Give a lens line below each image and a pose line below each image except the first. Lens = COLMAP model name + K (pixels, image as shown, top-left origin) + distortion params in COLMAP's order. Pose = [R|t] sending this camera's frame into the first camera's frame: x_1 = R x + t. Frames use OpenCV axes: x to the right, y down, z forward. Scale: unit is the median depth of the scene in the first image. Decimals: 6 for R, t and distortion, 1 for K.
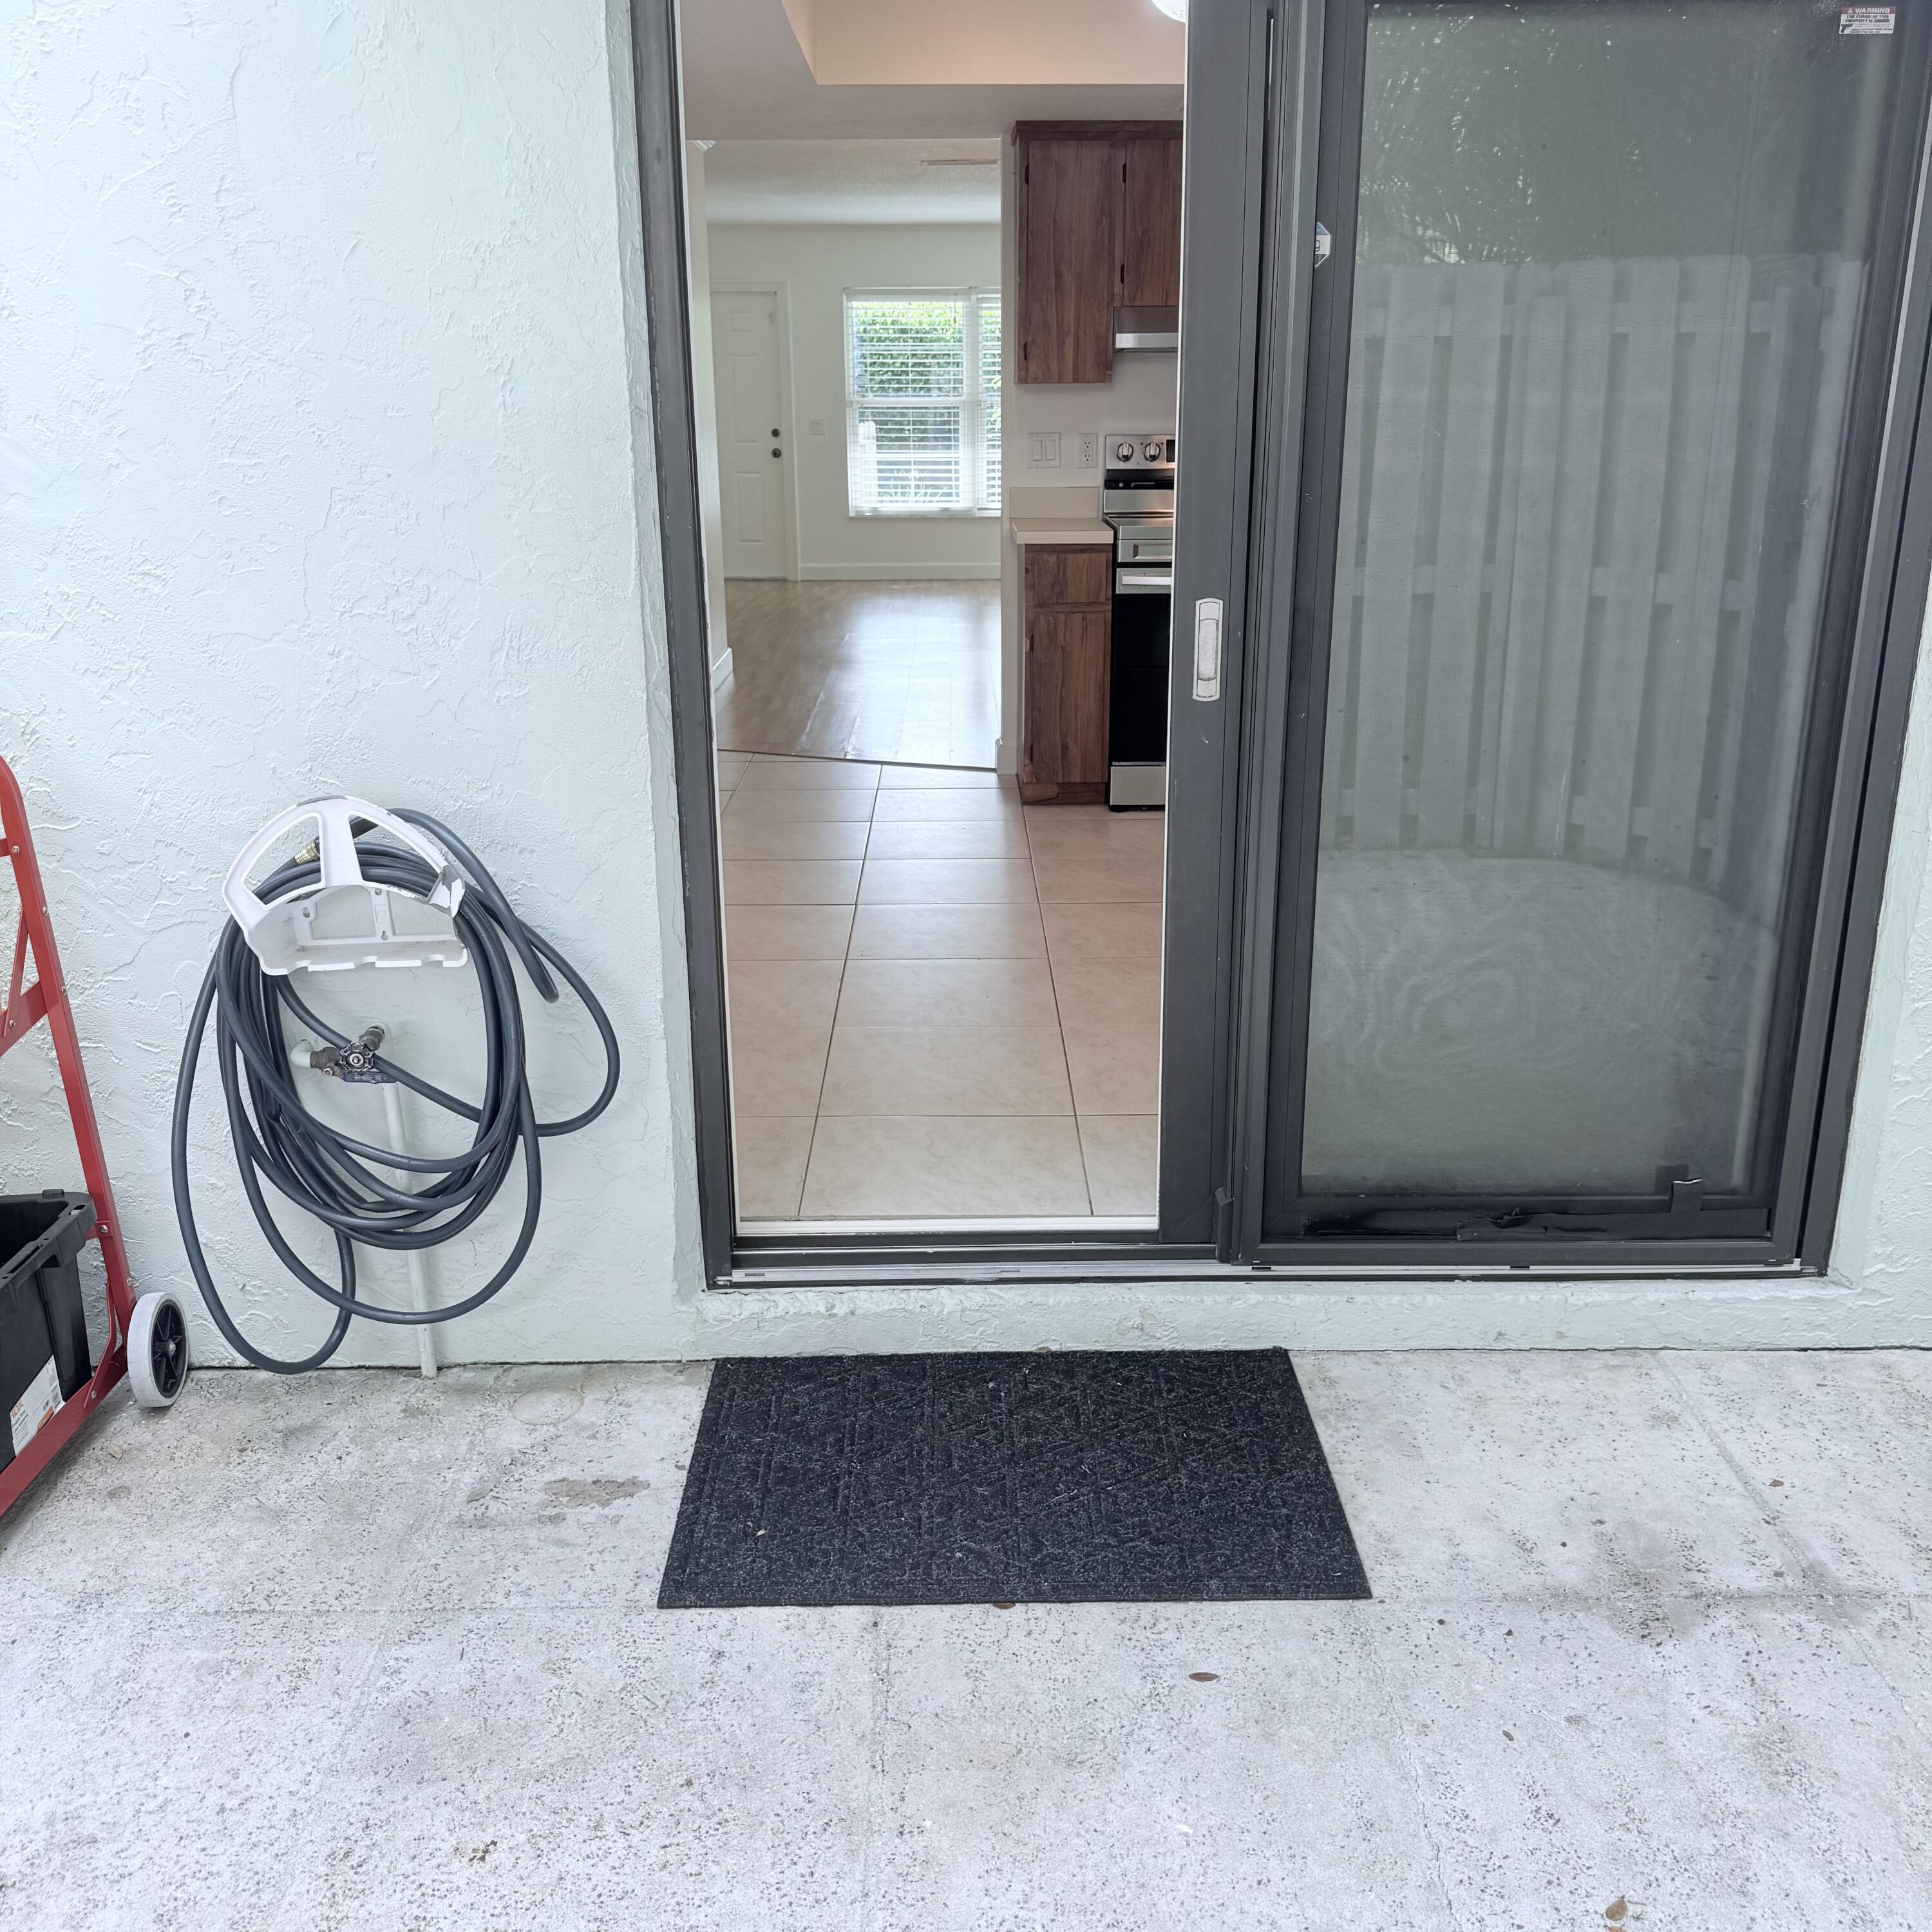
lens RADIAL K [[1845.8, 0, 966.0], [0, 1845.8, 966.0], [0, 0, 1]] dist [0.129318, -0.228190]
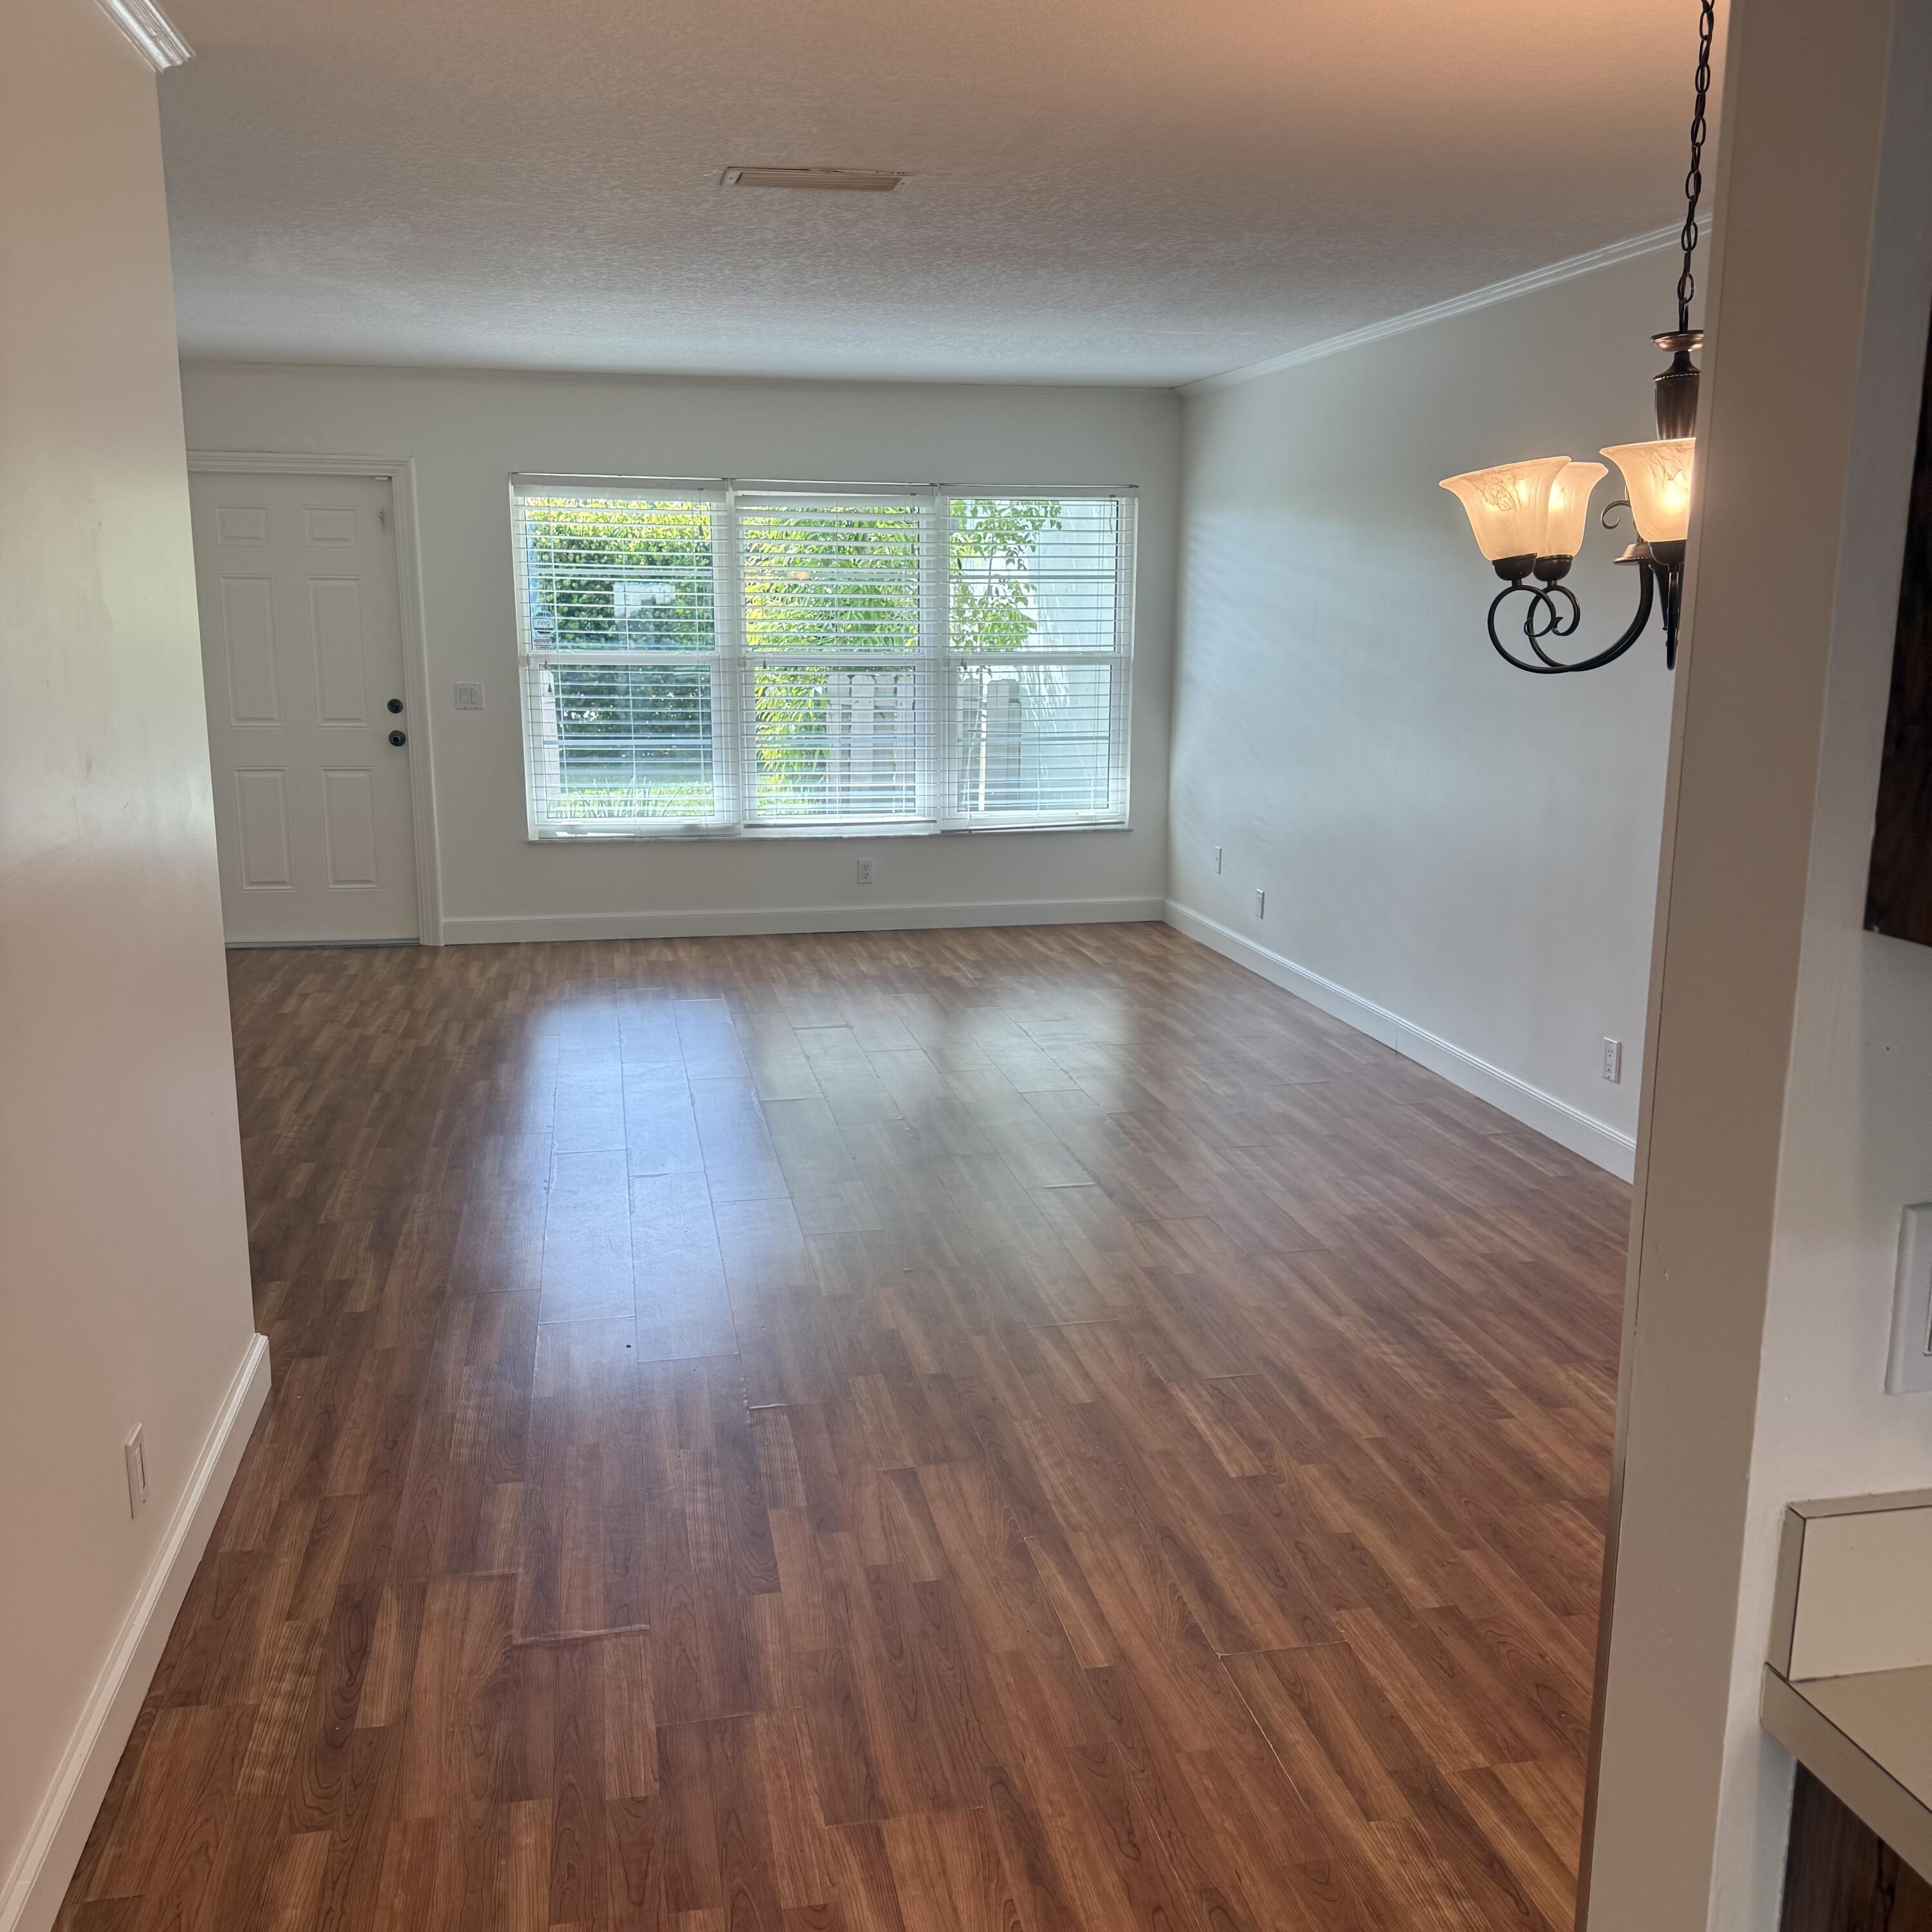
lens RADIAL K [[1807.7, 0, 966.0], [0, 1807.7, 966.0], [0, 0, 1]] dist [0.189969, -0.443752]
pose [[0.981483, -0.027908, 0.189504, -0.037355], [0.046732, 0.994322, -0.095603, -0.140676], [-0.185759, 0.102689, 0.977215, 0.407774]]
